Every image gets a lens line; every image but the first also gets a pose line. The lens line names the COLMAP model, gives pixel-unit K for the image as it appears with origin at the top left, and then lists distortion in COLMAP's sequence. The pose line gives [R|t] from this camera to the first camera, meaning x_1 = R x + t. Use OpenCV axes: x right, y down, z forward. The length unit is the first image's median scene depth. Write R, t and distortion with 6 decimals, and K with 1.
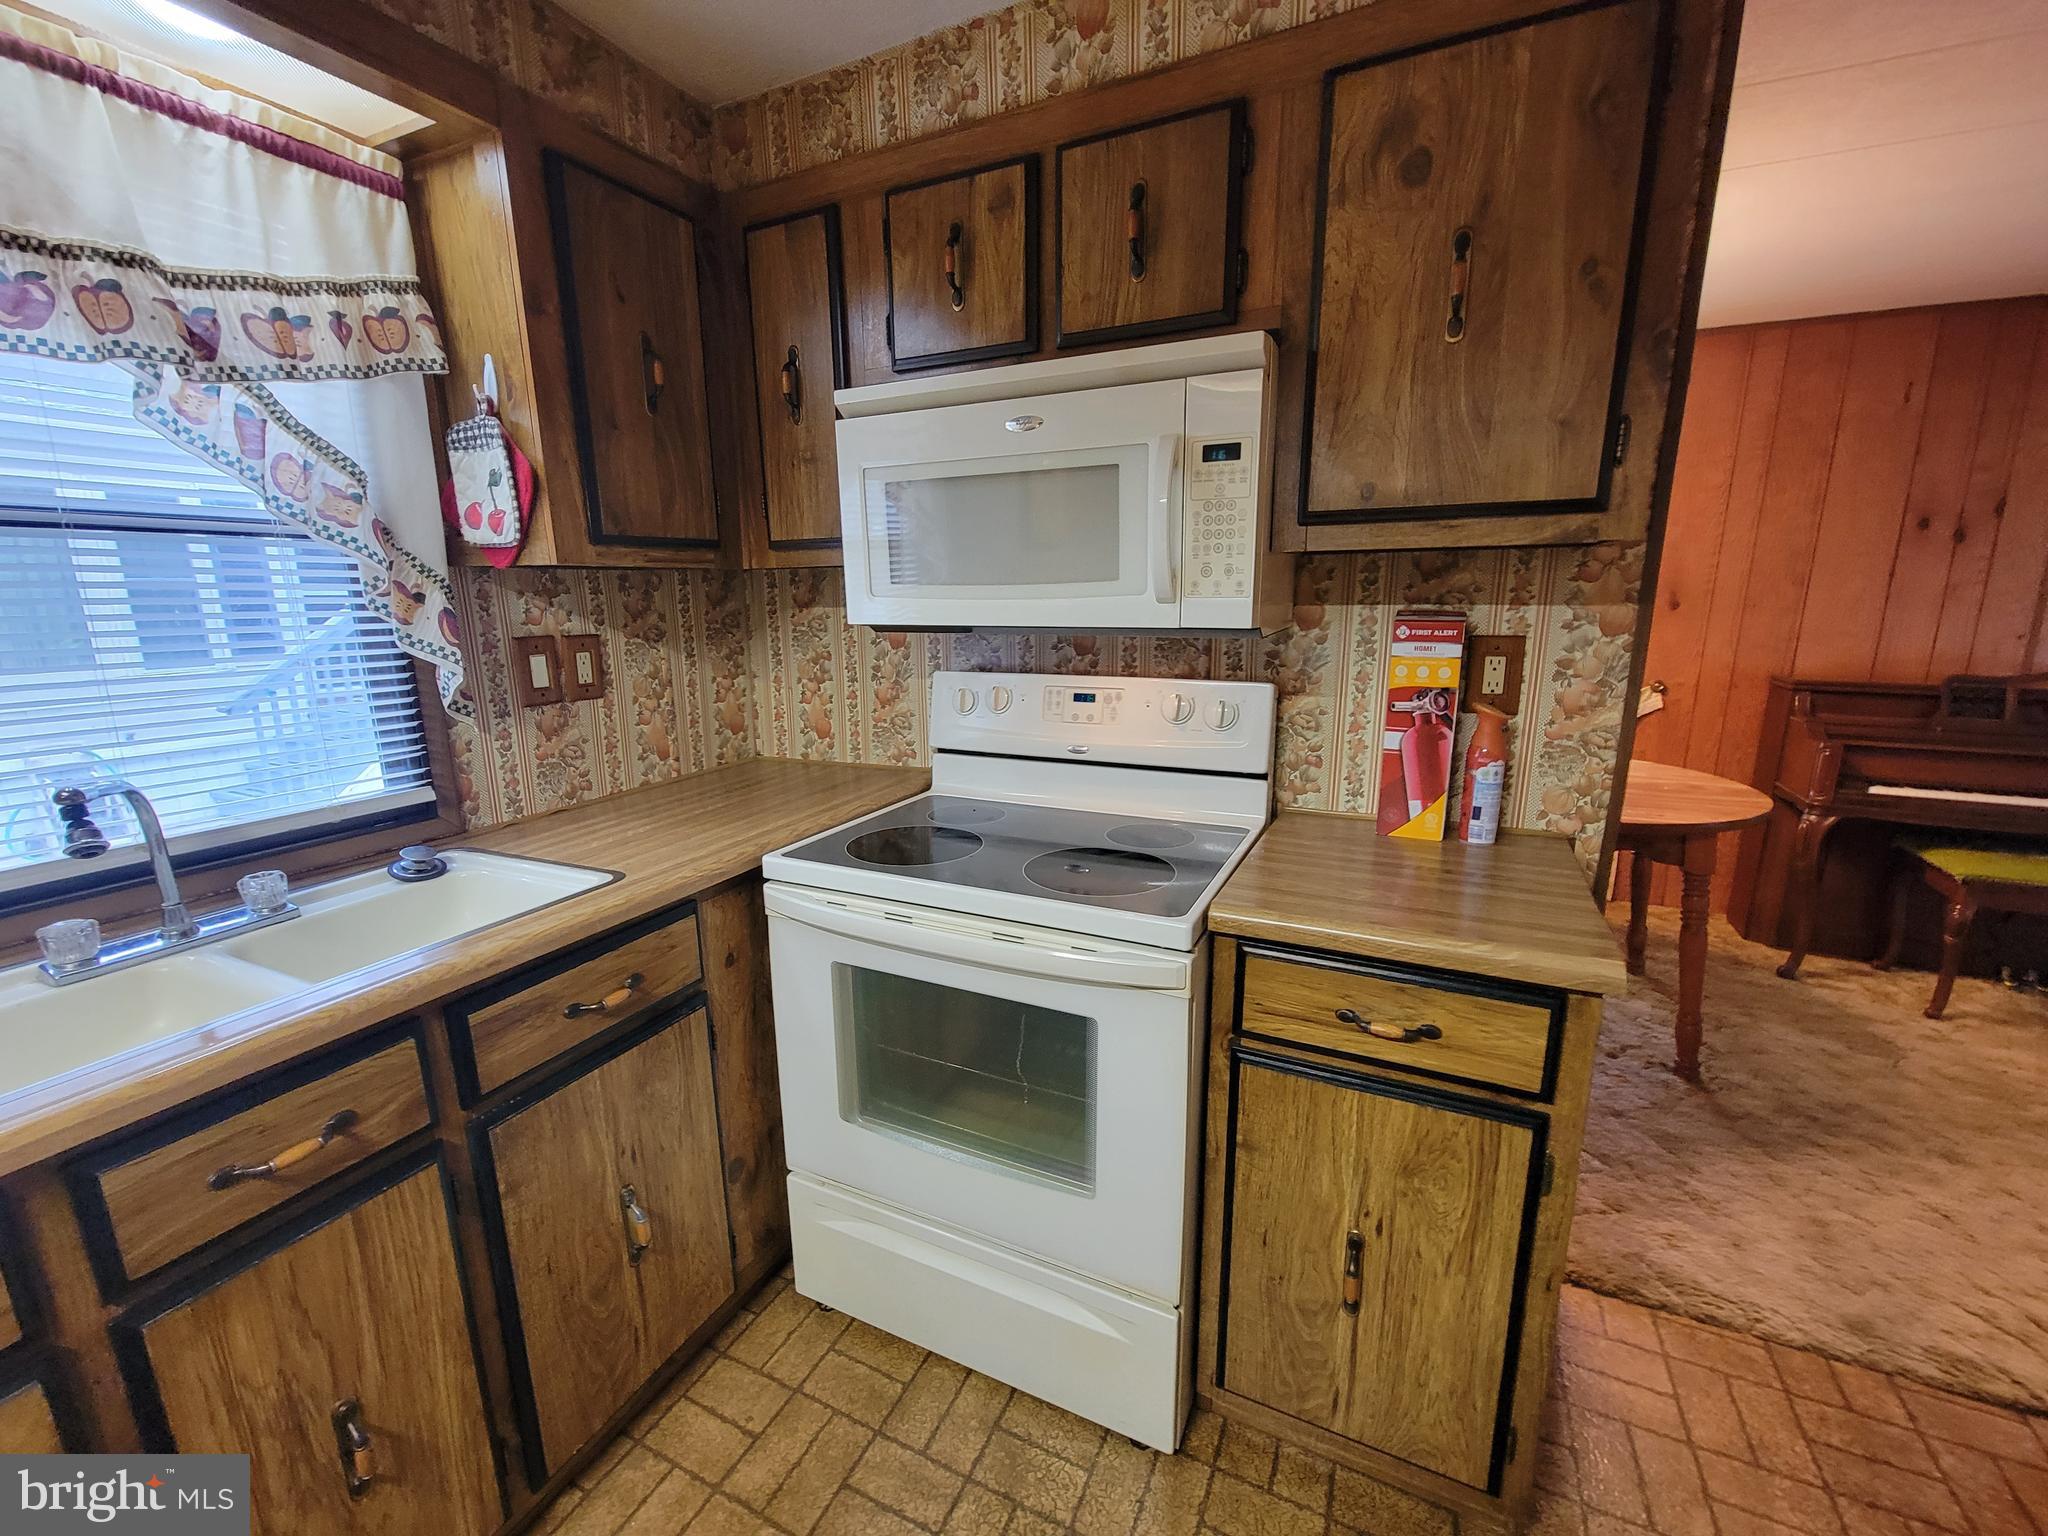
lens RADIAL K [[832.6, 0, 1022.0], [0, 832.6, 777.0], [0, 0, 1]] dist [-0.001967, -0.002352]
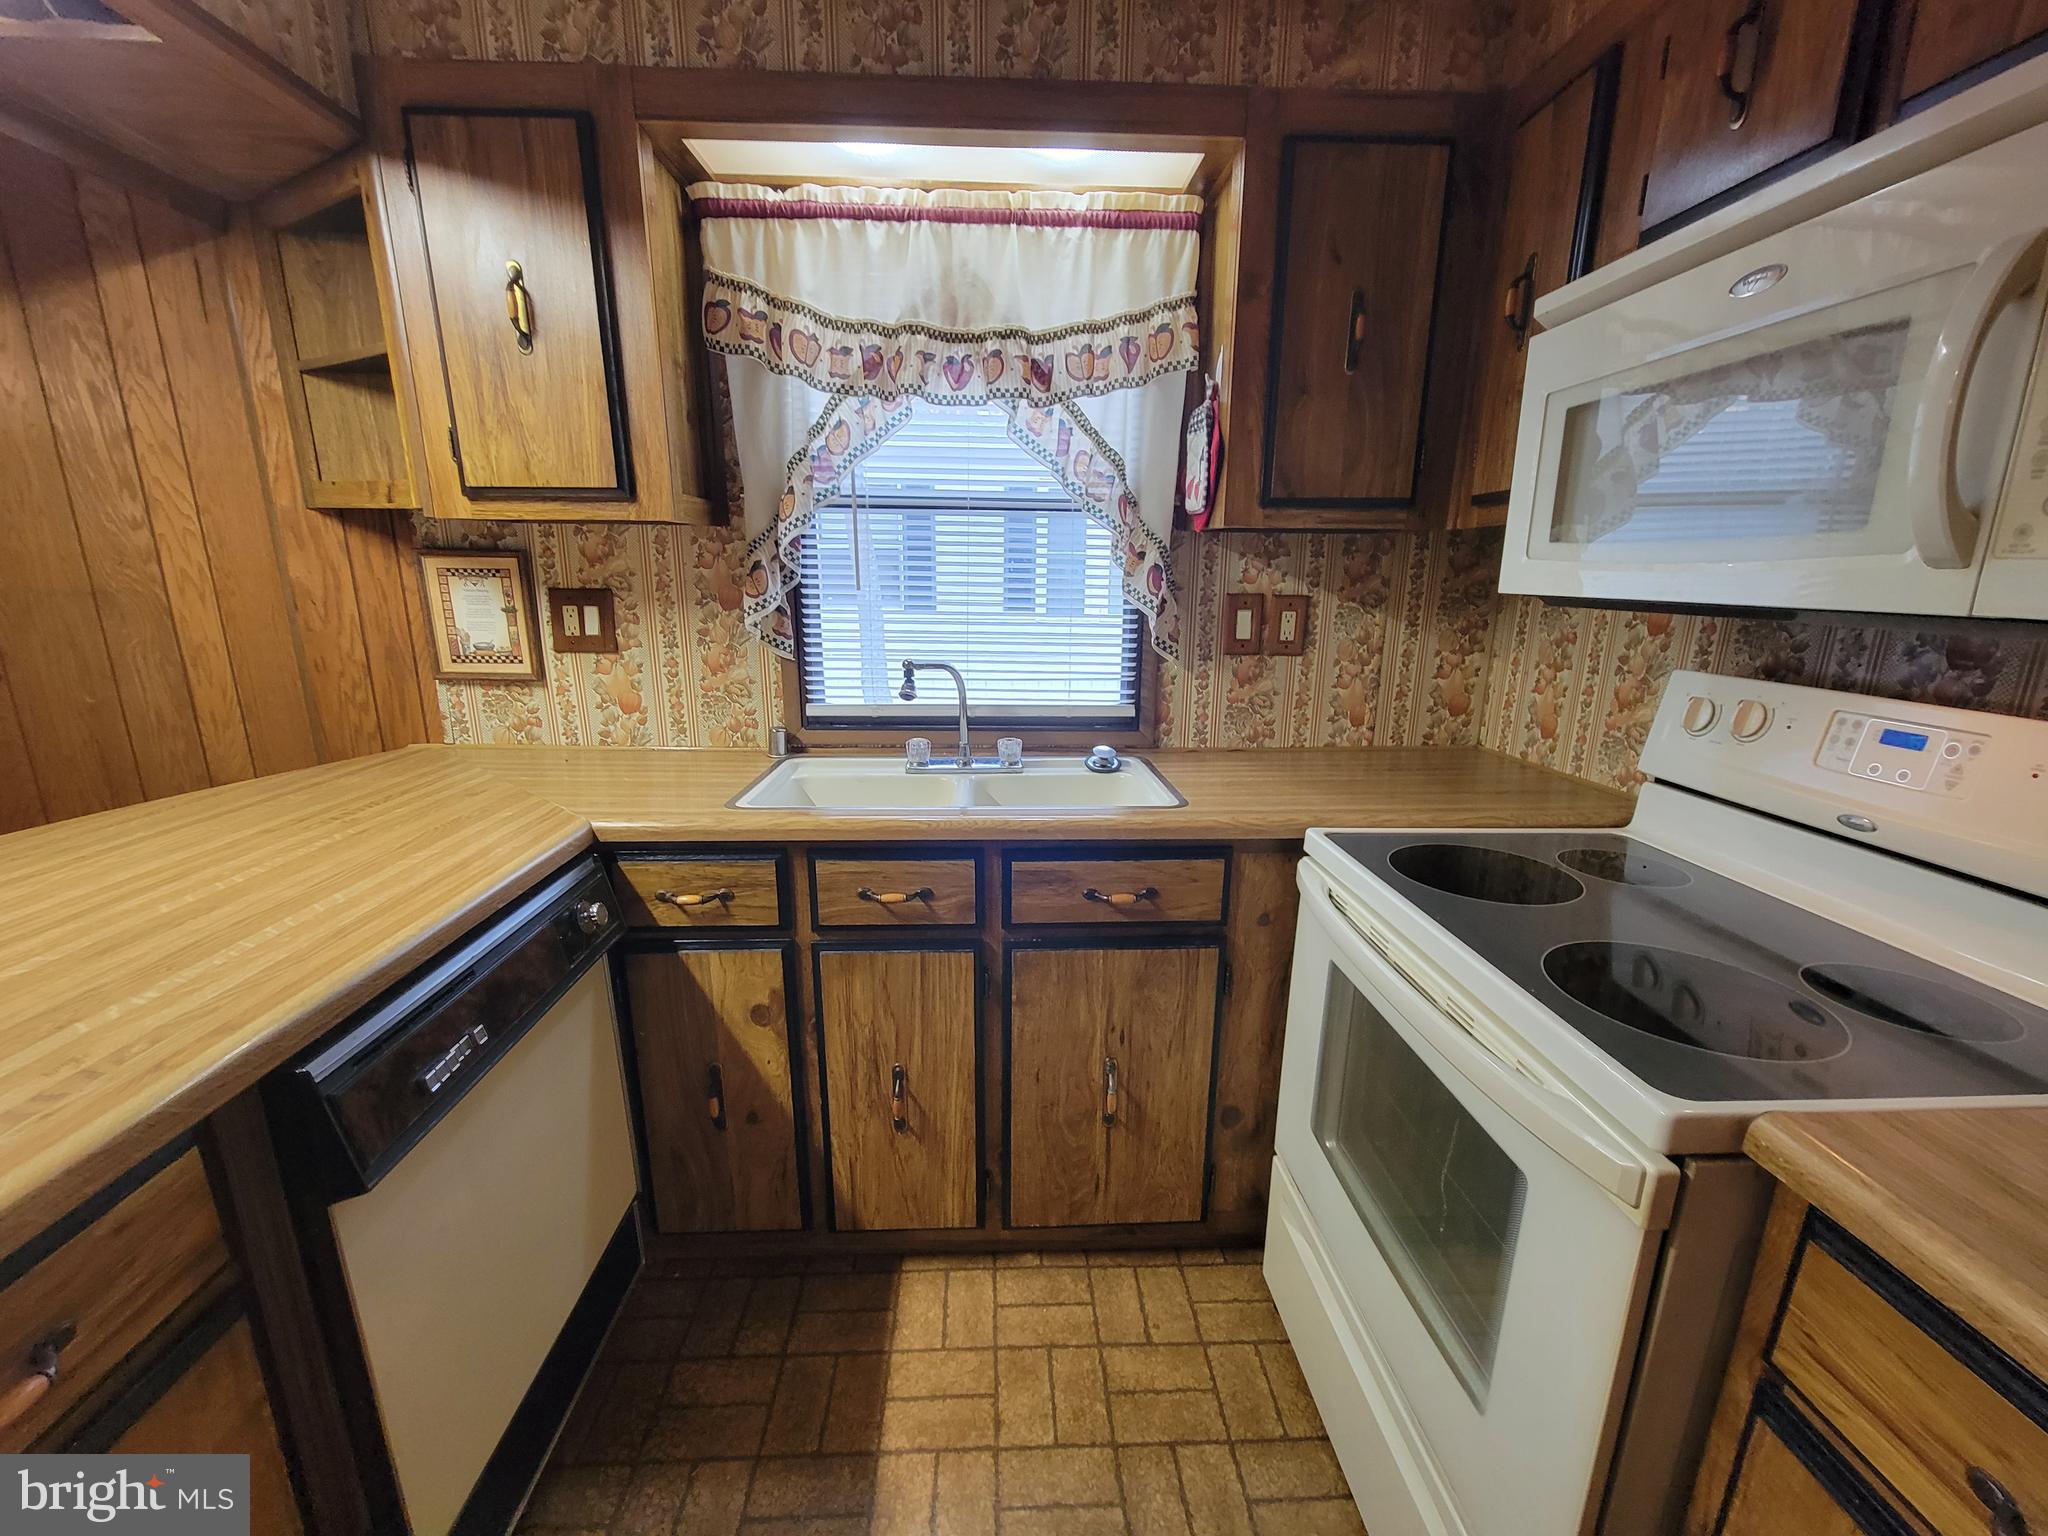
lens RADIAL K [[832.6, 0, 1020.8], [0, 832.6, 775.6], [0, 0, 1]] dist [-0.001967, -0.002352]
pose [[0.474741, 0.226237, -0.850551, 0.353640], [-0.205644, 0.968161, 0.142739, -0.034665], [0.855764, 0.107147, 0.506150, 0.237917]]
